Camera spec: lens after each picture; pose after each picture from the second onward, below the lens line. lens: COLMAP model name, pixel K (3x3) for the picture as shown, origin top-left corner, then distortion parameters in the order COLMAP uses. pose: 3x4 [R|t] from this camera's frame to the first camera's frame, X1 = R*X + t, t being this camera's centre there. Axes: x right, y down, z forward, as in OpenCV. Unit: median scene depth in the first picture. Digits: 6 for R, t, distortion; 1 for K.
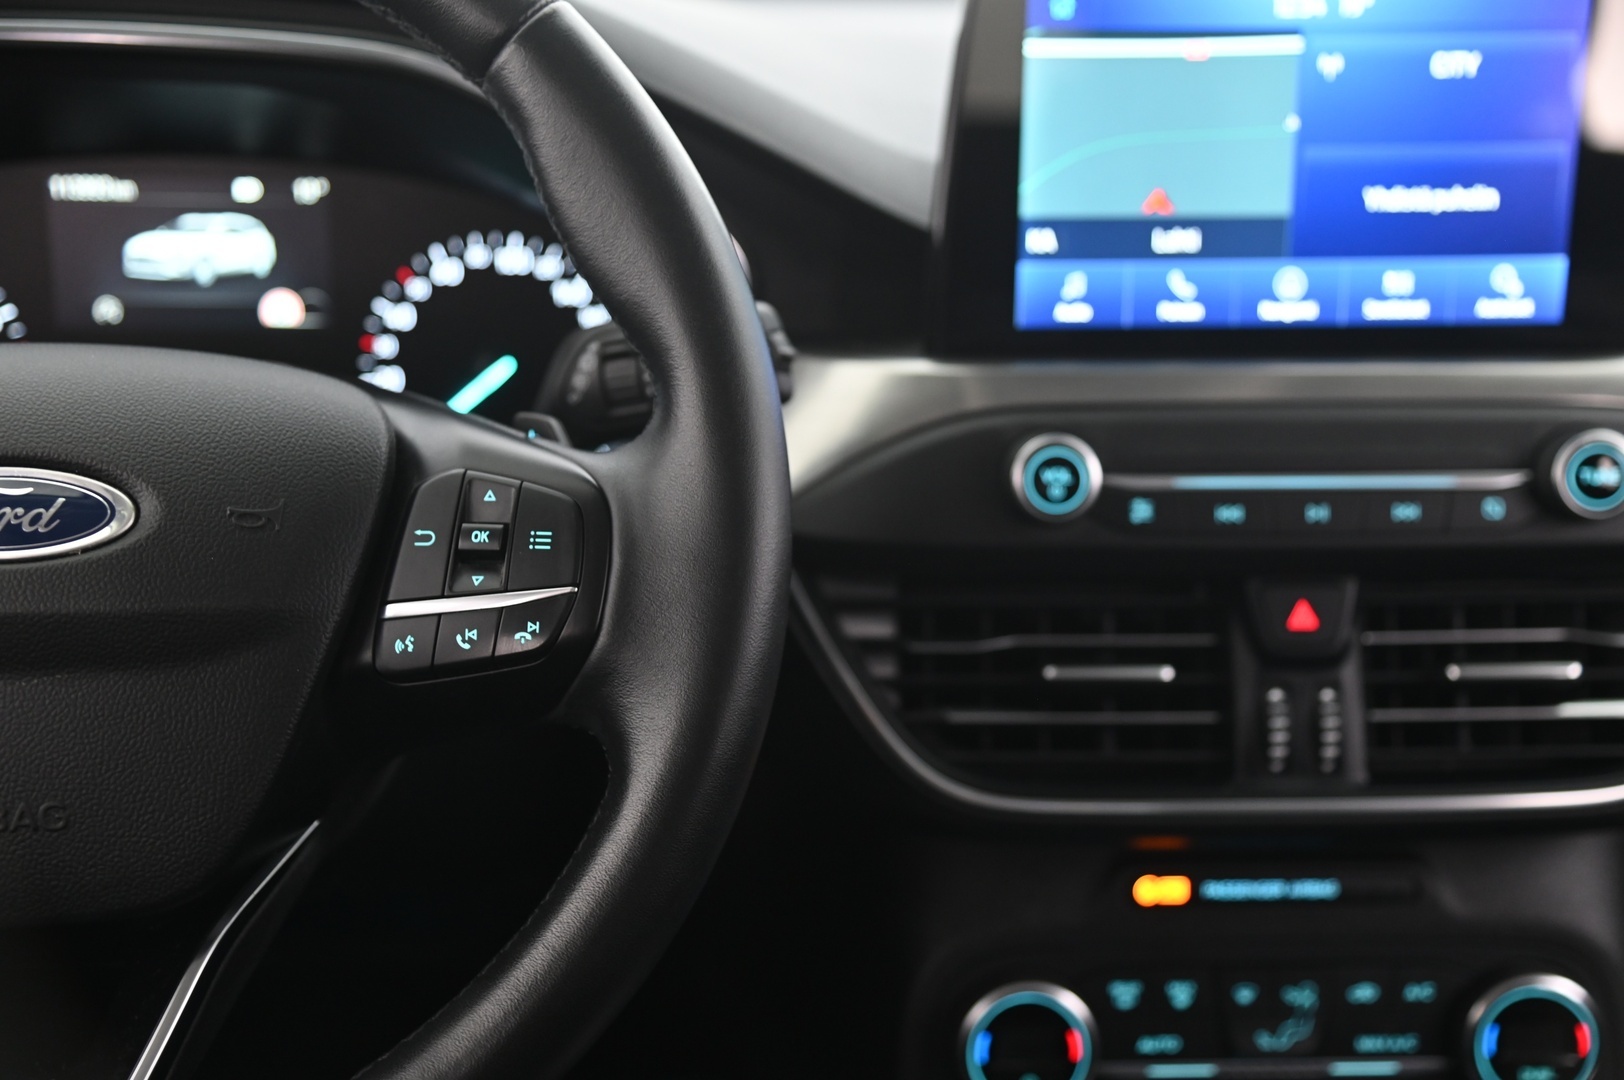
lens RADIAL K [[2286.9, 0, 812.0], [0, 2286.9, 540.0], [0, 0, 1]] dist [0.169621, 0.026494]
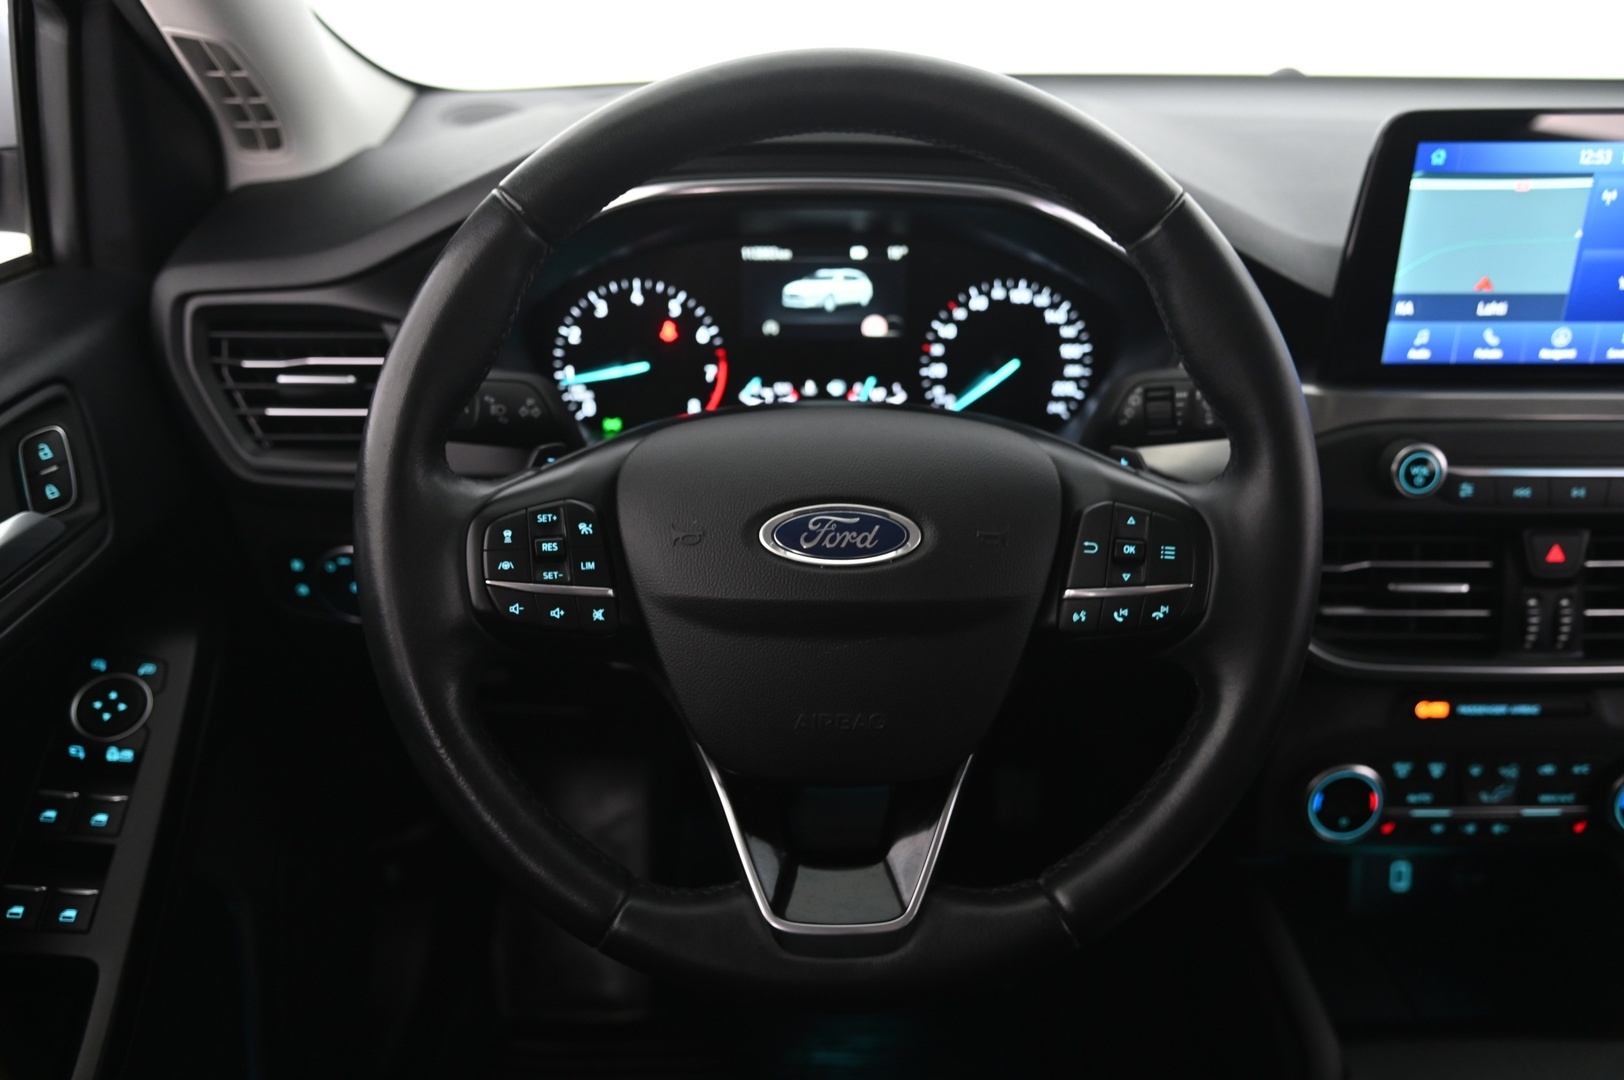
lens RADIAL K [[1351.2, 0, 812.0], [0, 1351.2, 540.0], [0, 0, 1]] dist [-0.055892, 0.081121]
pose [[0.997590, 0.022091, -0.065775, -0.231804], [-0.010751, 0.985727, 0.168007, -0.123276], [0.068547, -0.166895, 0.983589, 0.065443]]
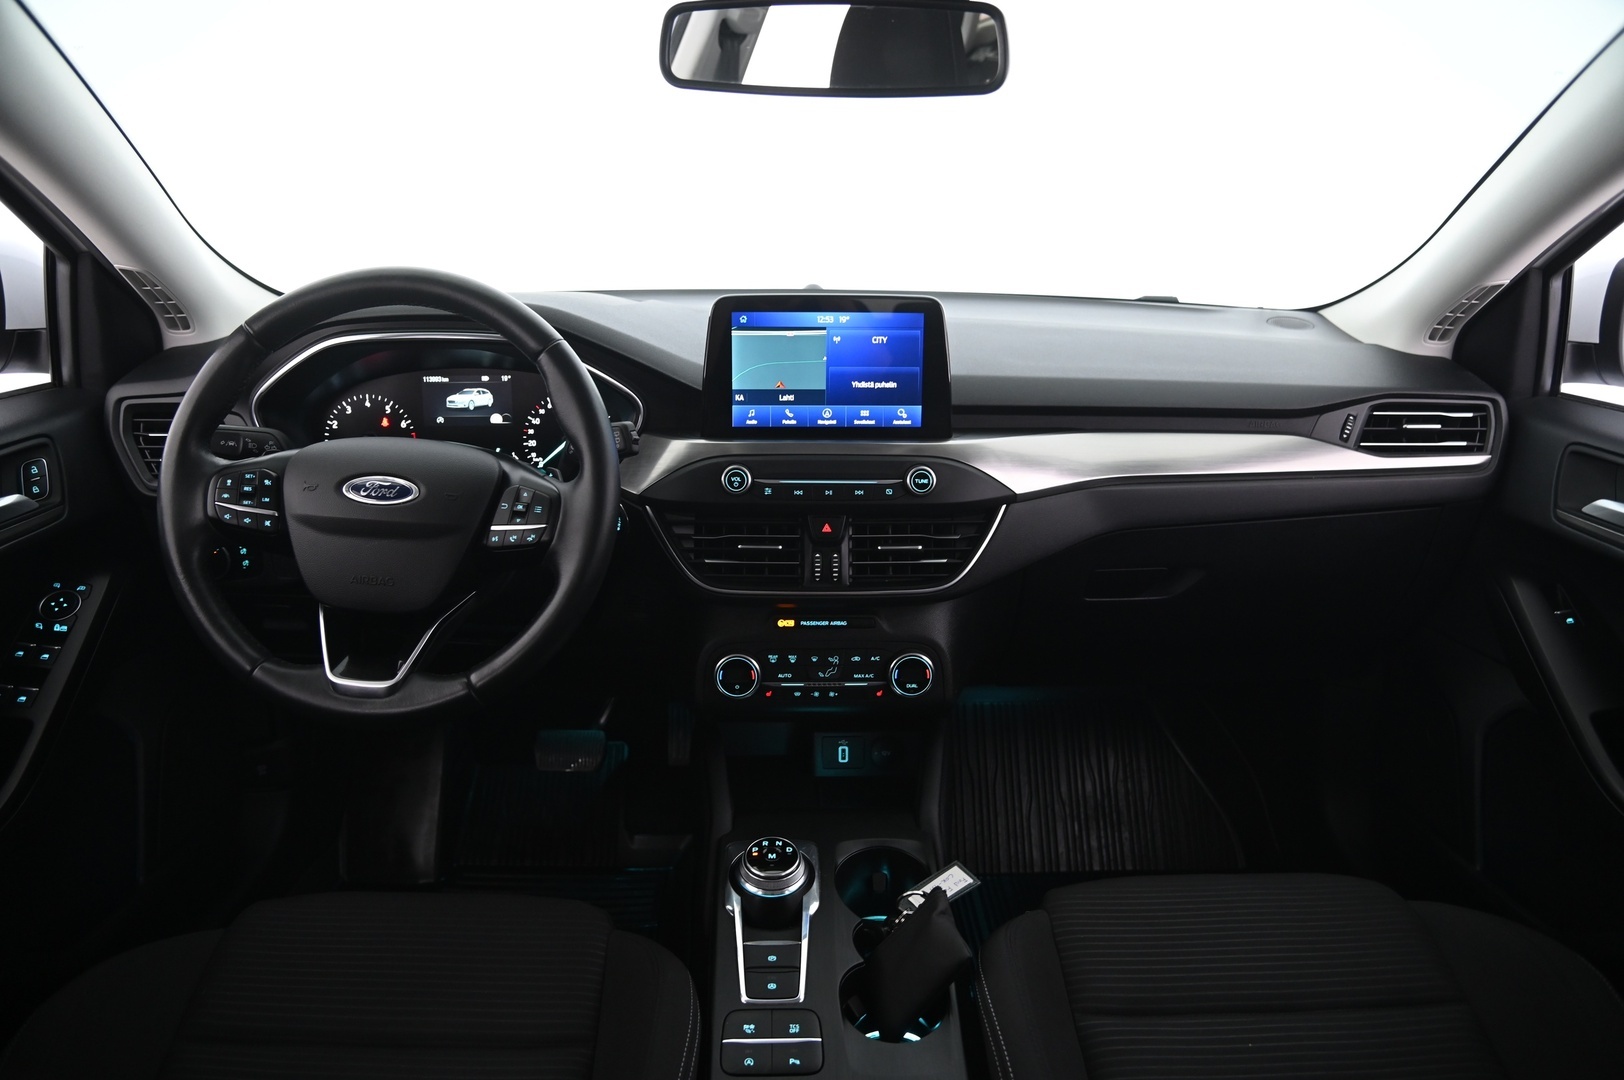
lens RADIAL K [[1127.8, 0, 812.0], [0, 1127.8, 540.0], [0, 0, 1]] dist [-0.132184, 0.085760]
pose [[0.998435, 0.011800, -0.054673, 0.269241], [-0.010033, 0.999422, 0.032471, 0.002226], [0.055024, -0.031871, 0.997976, -0.415455]]
